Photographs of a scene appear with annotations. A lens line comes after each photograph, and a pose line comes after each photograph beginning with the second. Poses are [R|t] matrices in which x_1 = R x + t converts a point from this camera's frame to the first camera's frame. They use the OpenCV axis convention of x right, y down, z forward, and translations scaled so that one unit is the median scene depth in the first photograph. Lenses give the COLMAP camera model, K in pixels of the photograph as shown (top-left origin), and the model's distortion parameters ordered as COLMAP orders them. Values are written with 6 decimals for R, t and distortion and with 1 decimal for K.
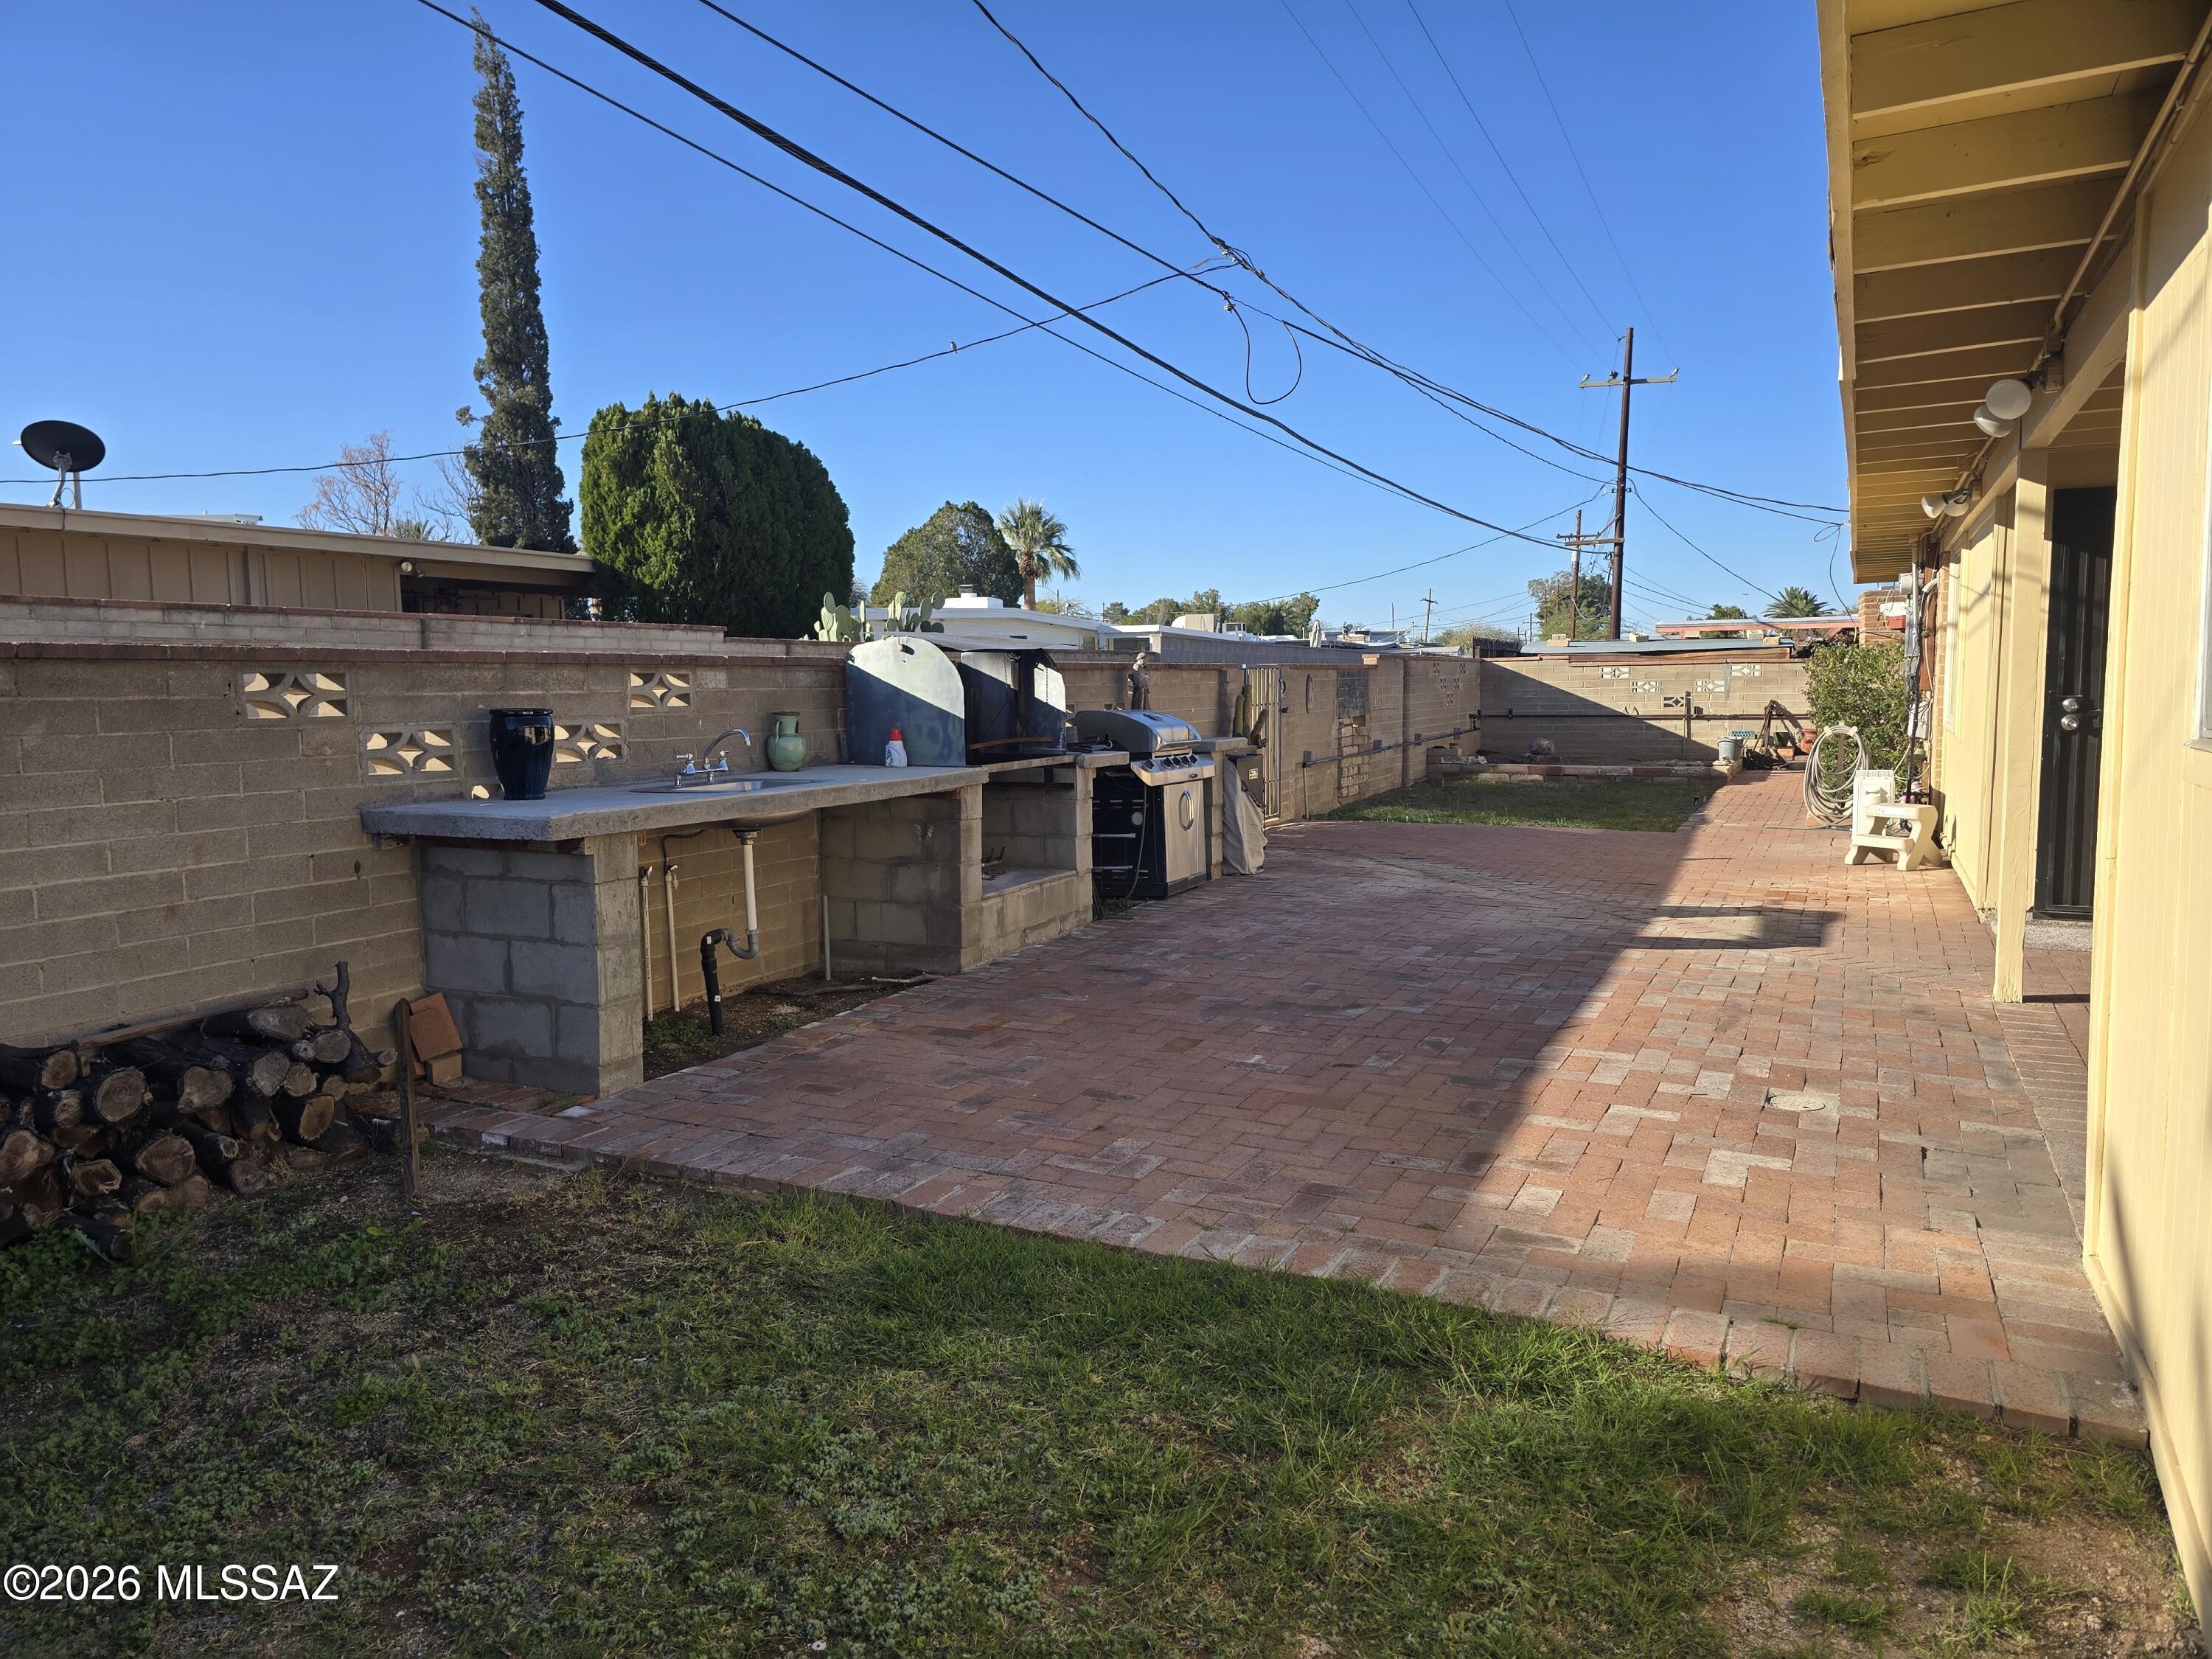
lens RADIAL K [[1479.7, 0, 1093.3], [0, 1479.7, 825.4], [0, 0, 1]] dist [0.054128, -0.042741]
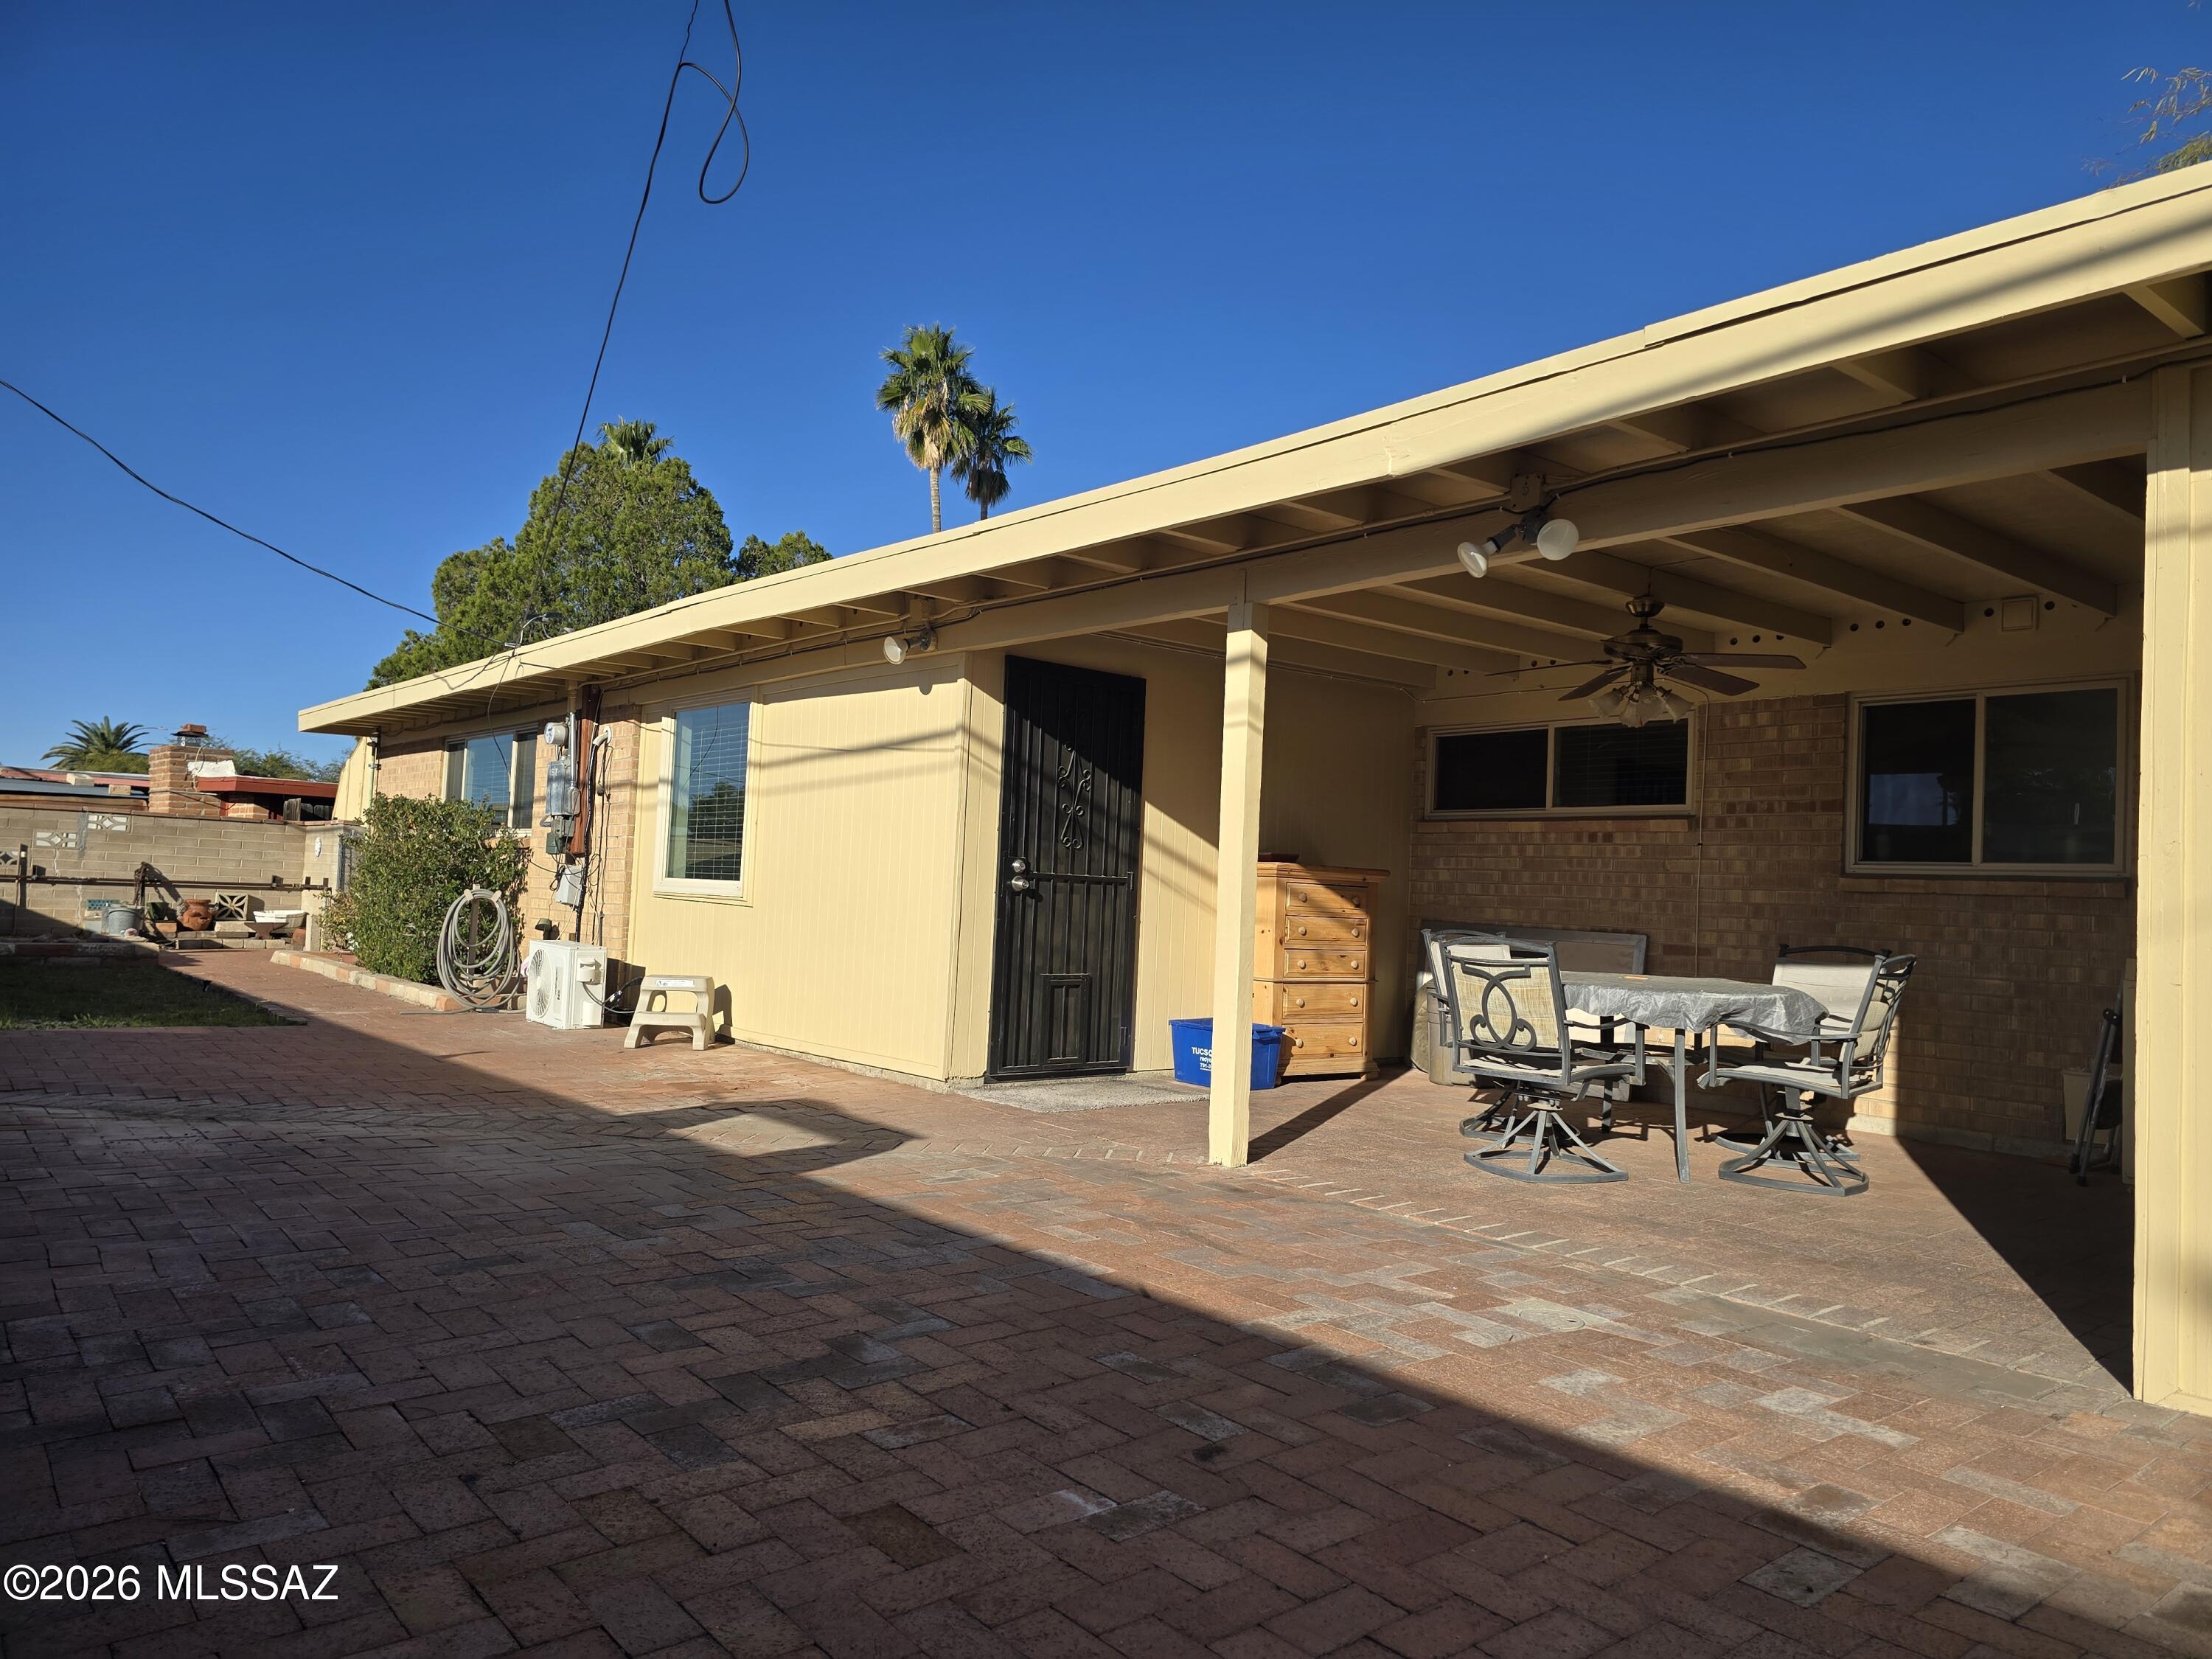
lens RADIAL K [[1479.7, 0, 1122.3], [0, 1479.7, 822.9], [0, 0, 1]] dist [0.054128, -0.042741]
pose [[0.371607, 0.079246, 0.925002, -0.344610], [0.041108, 0.993969, -0.101669, -0.006885], [-0.927480, 0.075806, 0.366108, 0.812539]]
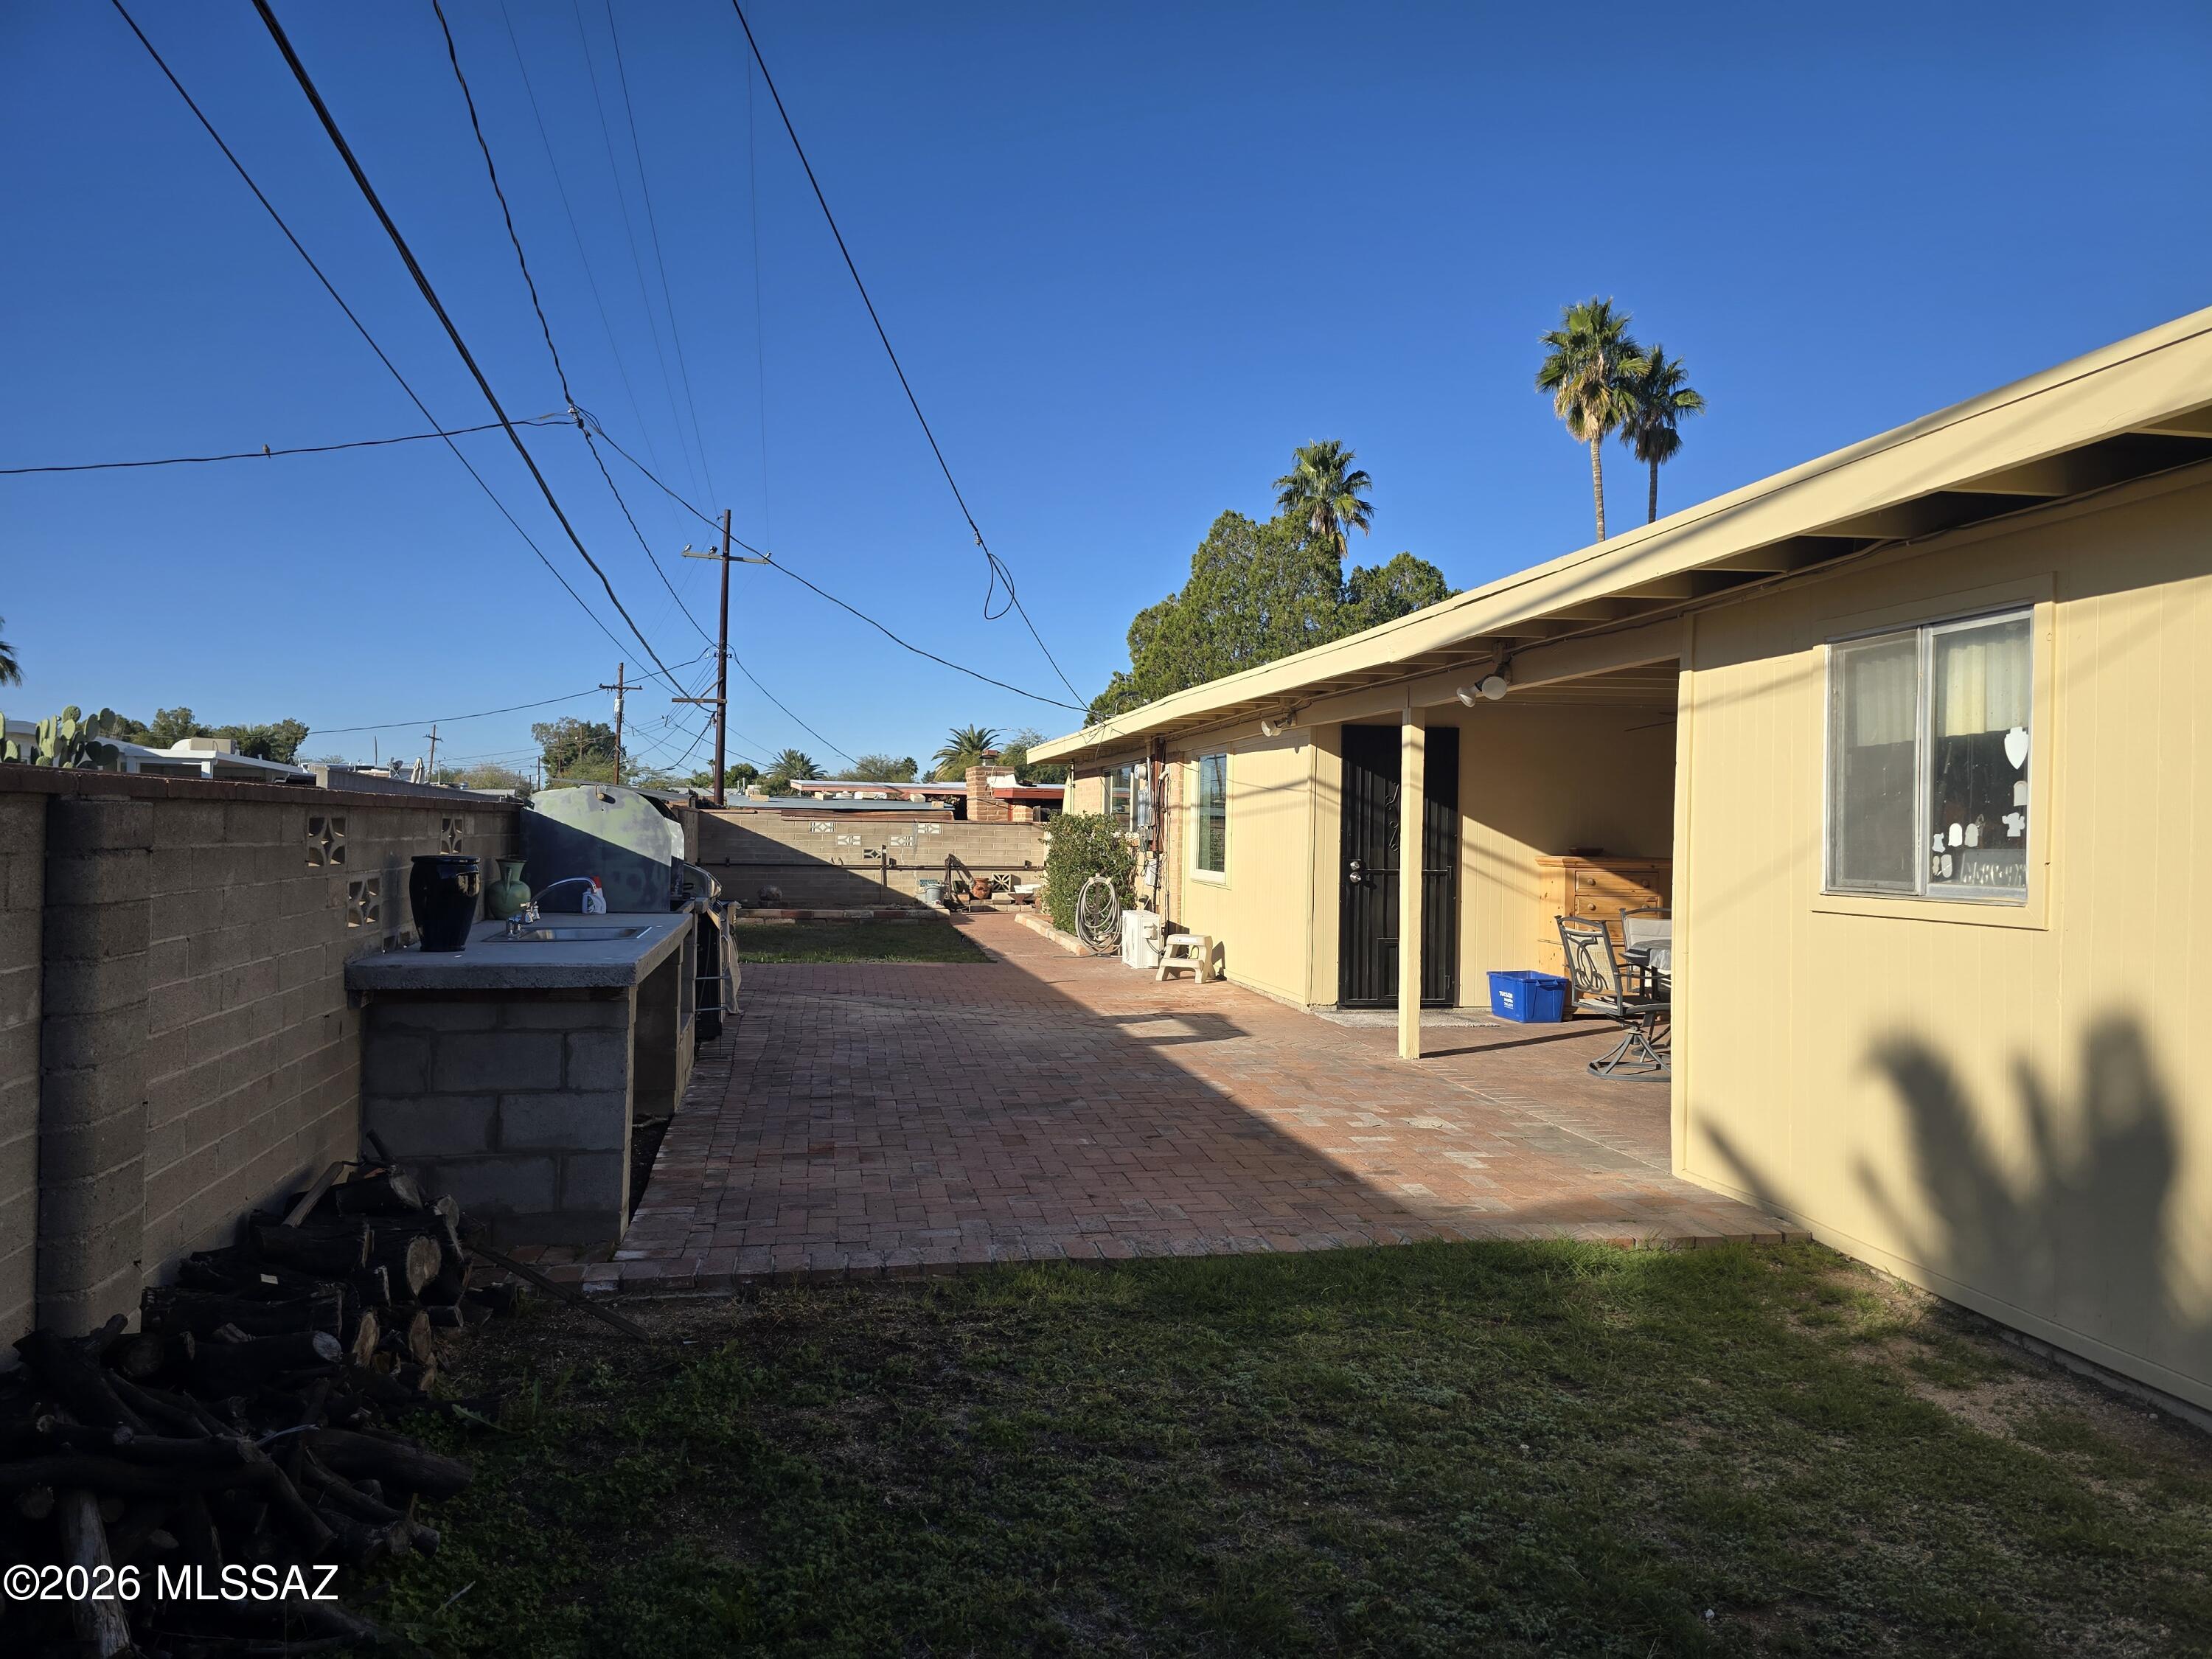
lens RADIAL K [[1479.7, 0, 1111.4], [0, 1479.7, 852.1], [0, 0, 1]] dist [0.054128, -0.042741]
pose [[0.782166, 0.016259, 0.622858, -0.669619], [0.033584, 0.997106, -0.068202, -0.000999], [-0.622165, 0.074263, 0.779356, -0.015757]]
